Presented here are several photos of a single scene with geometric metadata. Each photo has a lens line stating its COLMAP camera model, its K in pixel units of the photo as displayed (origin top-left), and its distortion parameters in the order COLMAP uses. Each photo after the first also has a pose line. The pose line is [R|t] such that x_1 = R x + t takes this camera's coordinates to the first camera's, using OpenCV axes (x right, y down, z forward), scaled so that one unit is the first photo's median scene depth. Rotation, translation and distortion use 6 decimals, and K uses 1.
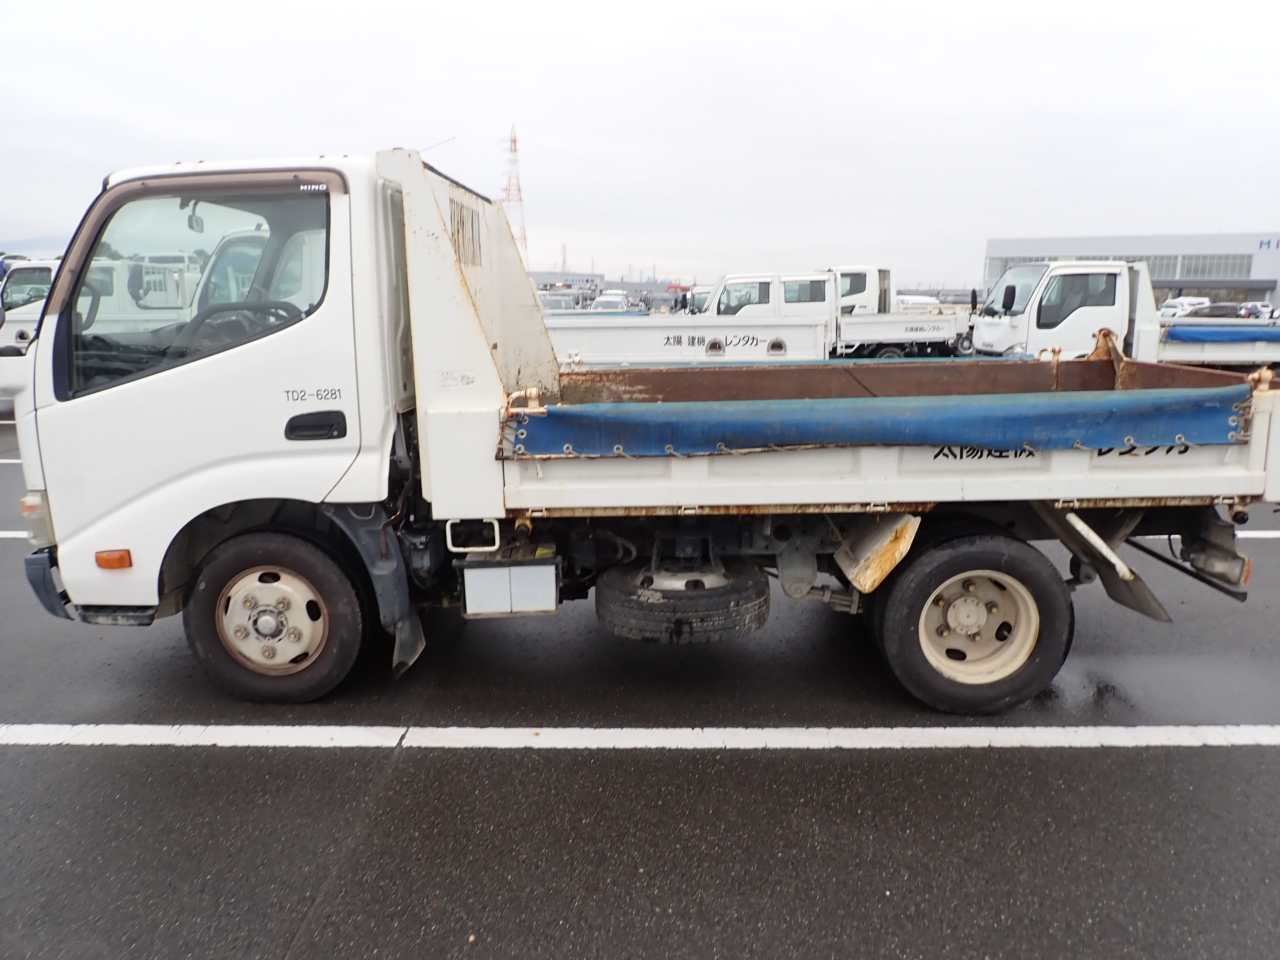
lens RADIAL K [[941.7, 0, 637.7], [0, 941.7, 458.5], [0, 0, 1]] dist [-0.007909, -0.010752]
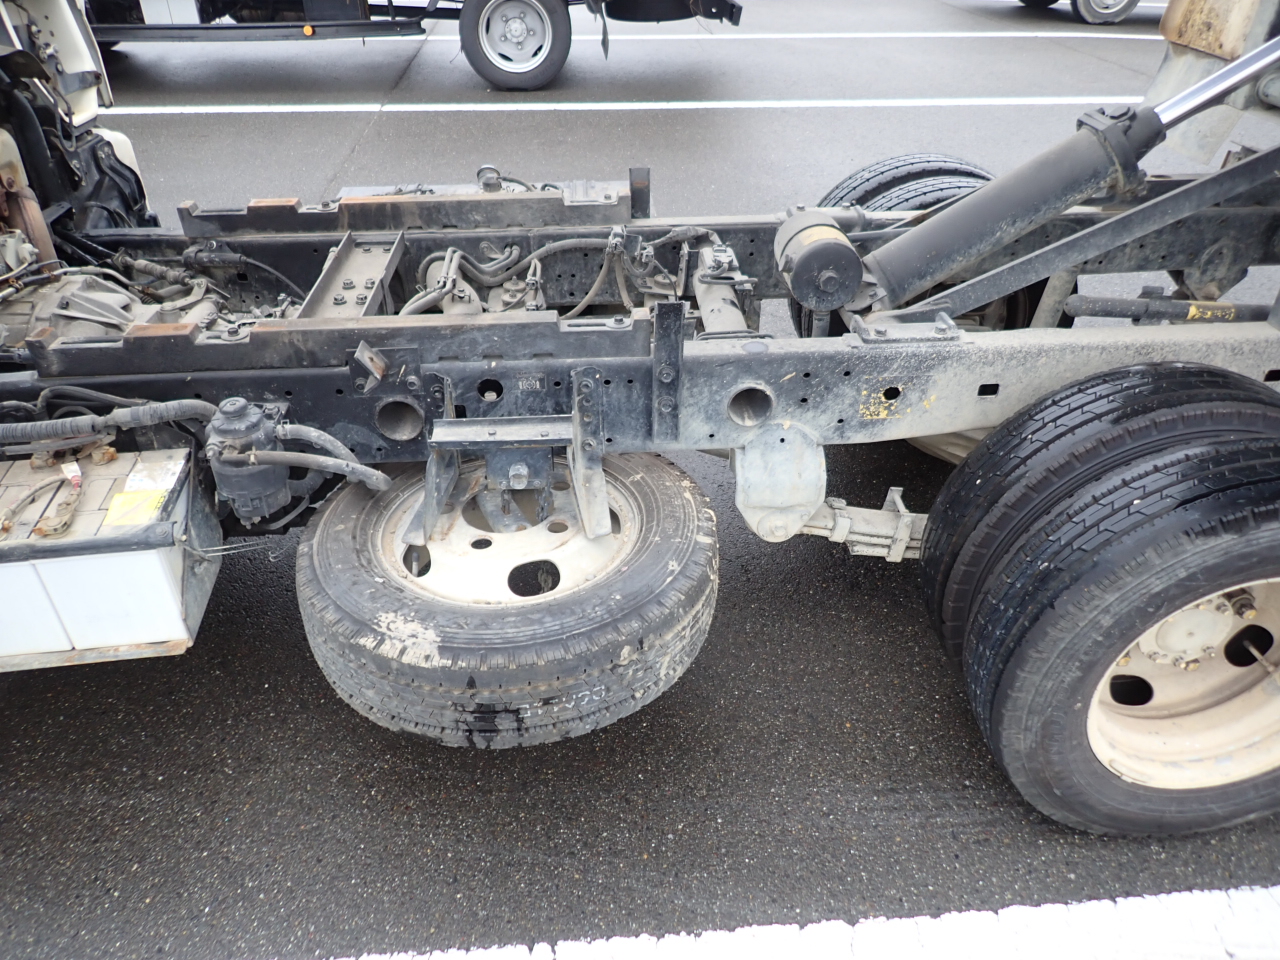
lens RADIAL K [[933.4, 0, 626.9], [0, 933.4, 481.1], [0, 0, 1]] dist [-0.003051, -0.003812]
pose [[0.997026, -0.036069, 0.068109, 0.078011], [0.005102, 0.912679, 0.408646, -0.065565], [-0.076901, -0.407083, 0.910148, 0.684380]]
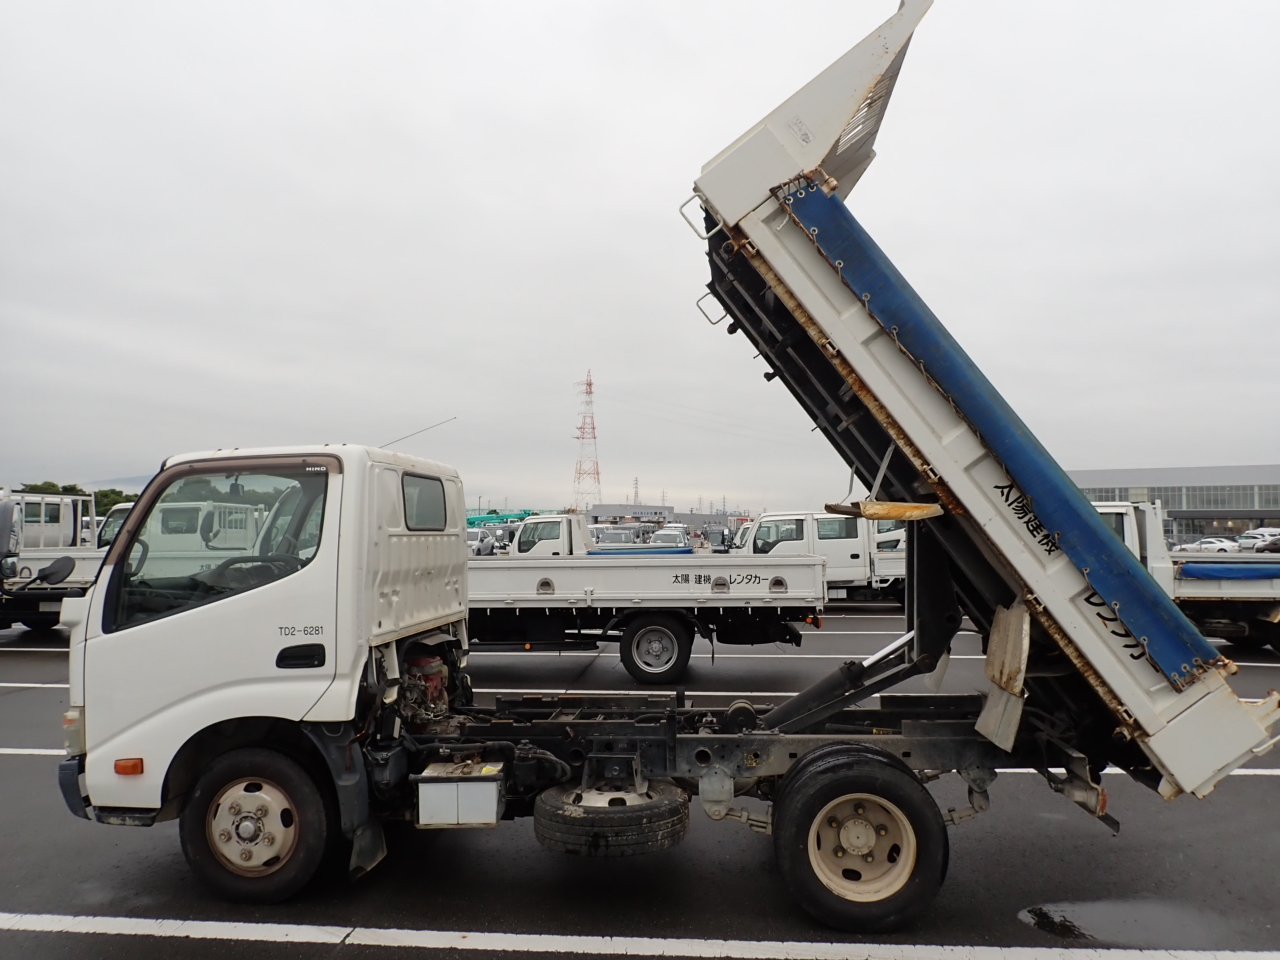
lens RADIAL K [[932.8, 0, 642.0], [0, 932.8, 442.7], [0, 0, 1]] dist [-0.008647, -0.012080]
pose [[0.997565, -0.006032, -0.069487, 0.179384], [-0.012142, 0.966023, -0.258170, 0.004220], [0.068684, 0.258385, 0.963597, -0.204724]]
